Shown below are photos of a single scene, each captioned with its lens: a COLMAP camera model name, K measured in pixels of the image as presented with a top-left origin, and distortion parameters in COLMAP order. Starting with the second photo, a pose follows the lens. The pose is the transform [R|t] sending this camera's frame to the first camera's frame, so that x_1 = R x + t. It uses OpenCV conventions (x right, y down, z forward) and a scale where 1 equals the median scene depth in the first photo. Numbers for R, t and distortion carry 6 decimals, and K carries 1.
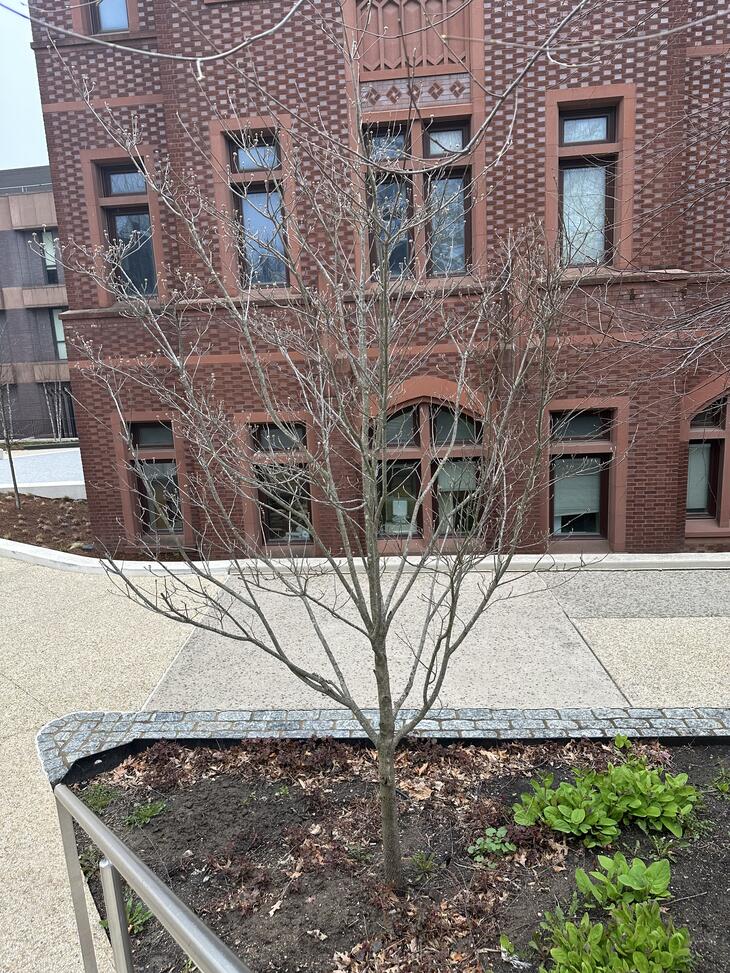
lens RADIAL K [[677.2, 0, 364.6], [0, 677.2, 481.4], [0, 0, 1]] dist [0.039940, -0.003865]
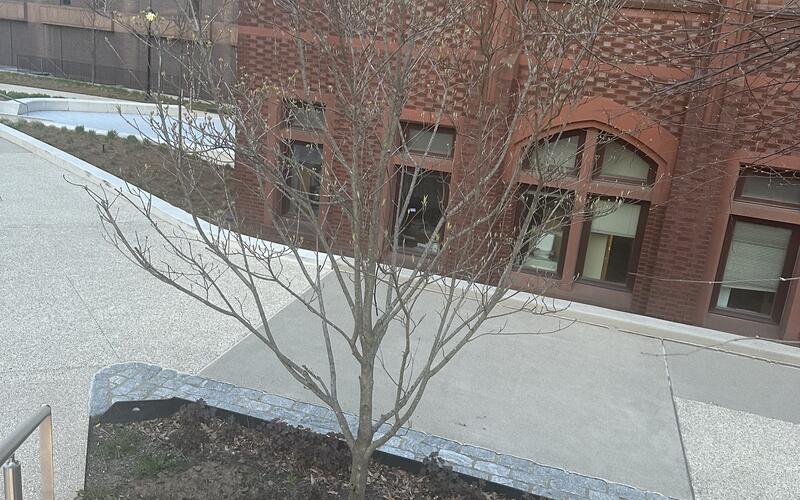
lens RADIAL K [[739.1, 0, 399.3], [0, 739.1, 255.3], [0, 0, 1]] dist [0.096206, 0.000000]
pose [[0.959389, 0.205549, -0.193189, 0.161814], [-0.189661, 0.976984, 0.097624, -0.005377], [0.208809, -0.057019, 0.976293, -0.013797]]
